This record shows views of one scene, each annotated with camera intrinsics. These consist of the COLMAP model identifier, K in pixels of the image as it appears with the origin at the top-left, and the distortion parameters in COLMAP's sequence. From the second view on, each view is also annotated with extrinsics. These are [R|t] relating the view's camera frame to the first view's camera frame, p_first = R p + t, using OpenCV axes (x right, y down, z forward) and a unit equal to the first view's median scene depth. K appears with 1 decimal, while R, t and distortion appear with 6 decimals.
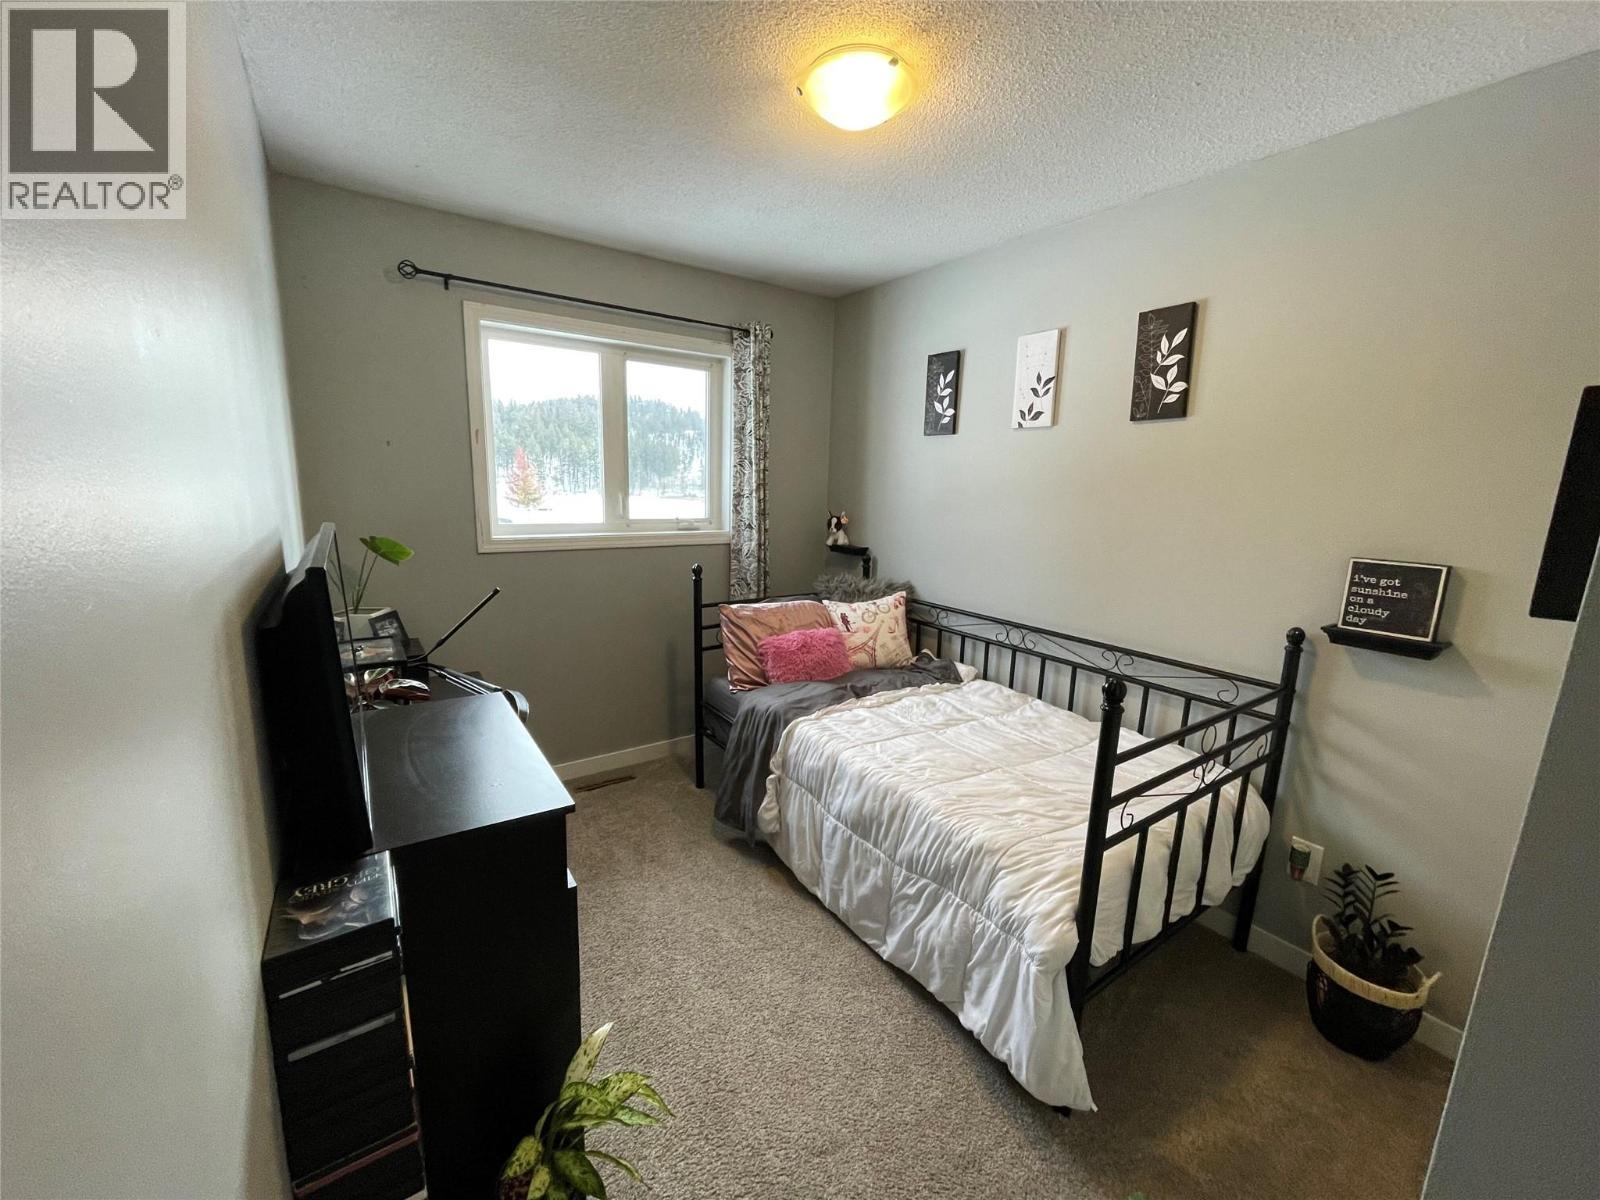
lens RADIAL K [[647.9, 0, 799.9], [0, 647.9, 603.0], [0, 0, 1]] dist [0.001736, -0.000398]
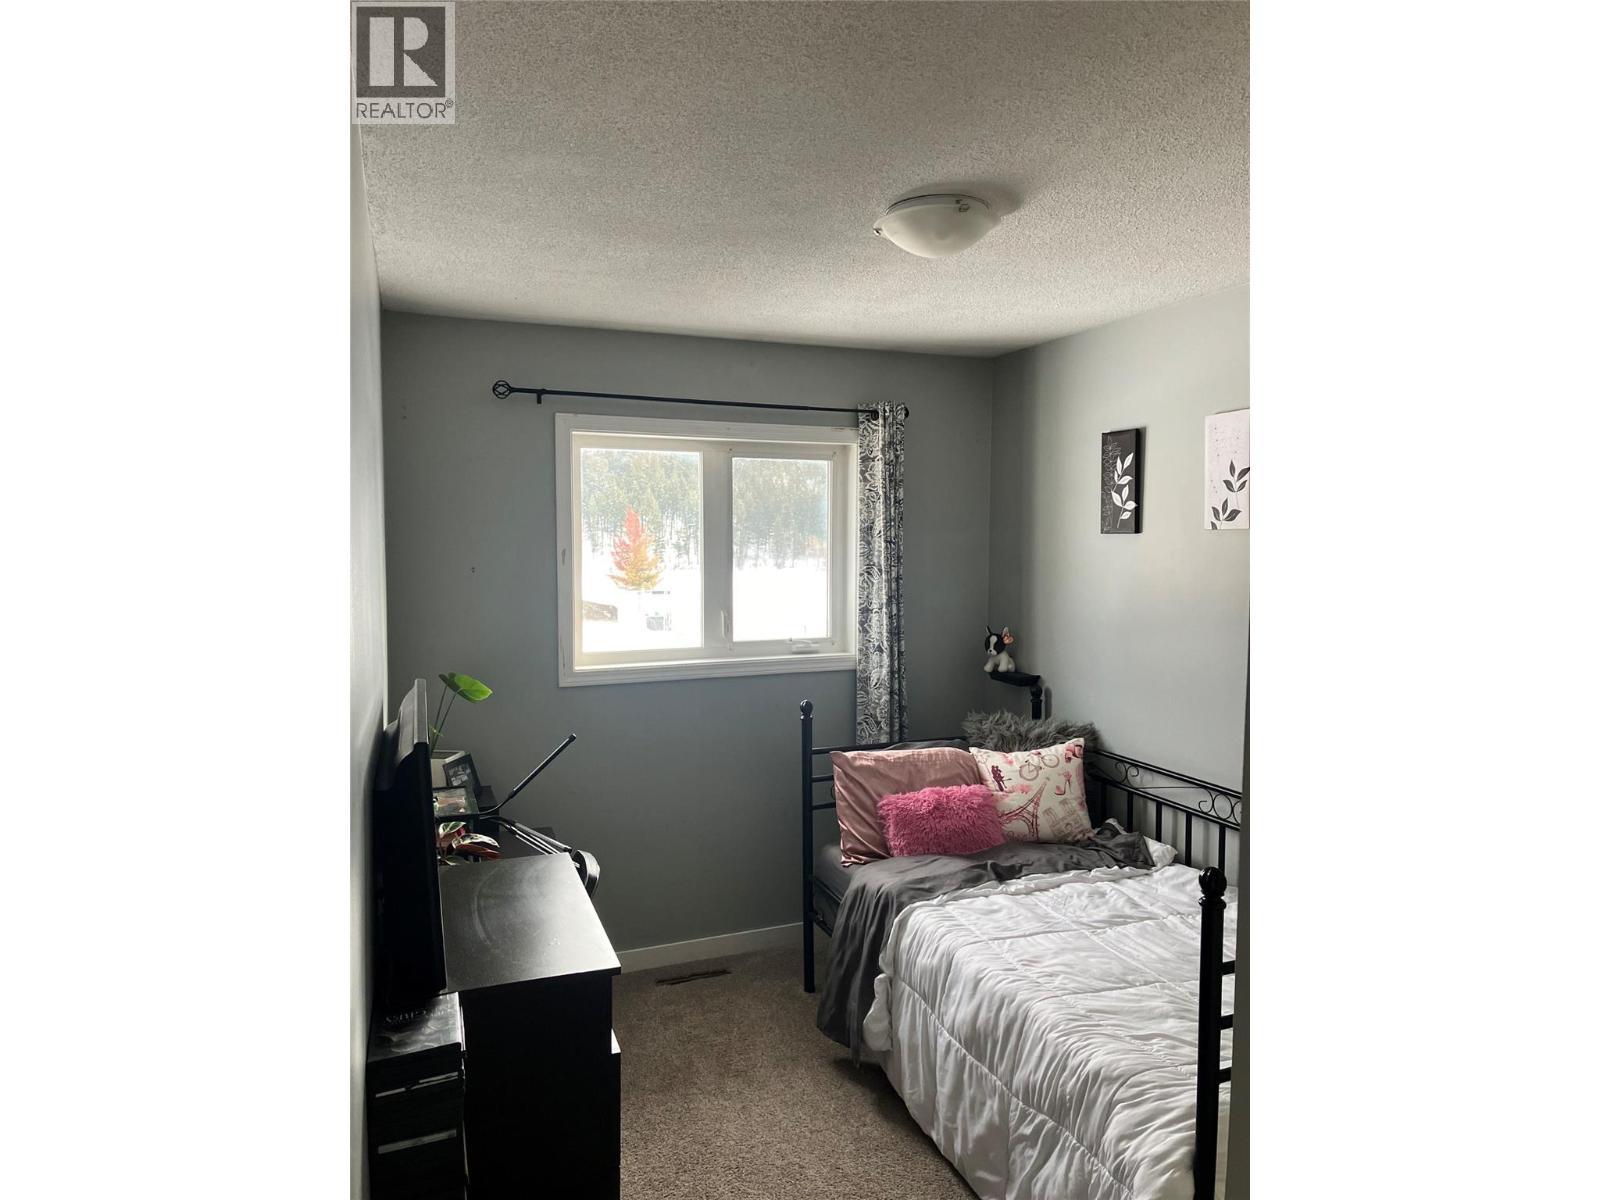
lens RADIAL K [[988.0, 0, 803.2], [0, 988.0, 603.3], [0, 0, 1]] dist [0.066213, -0.089004]
pose [[0.973450, -0.013346, -0.228511, 0.131999], [-0.015085, 0.992388, -0.122222, -0.031855], [0.228403, 0.122424, 0.965839, -0.230980]]
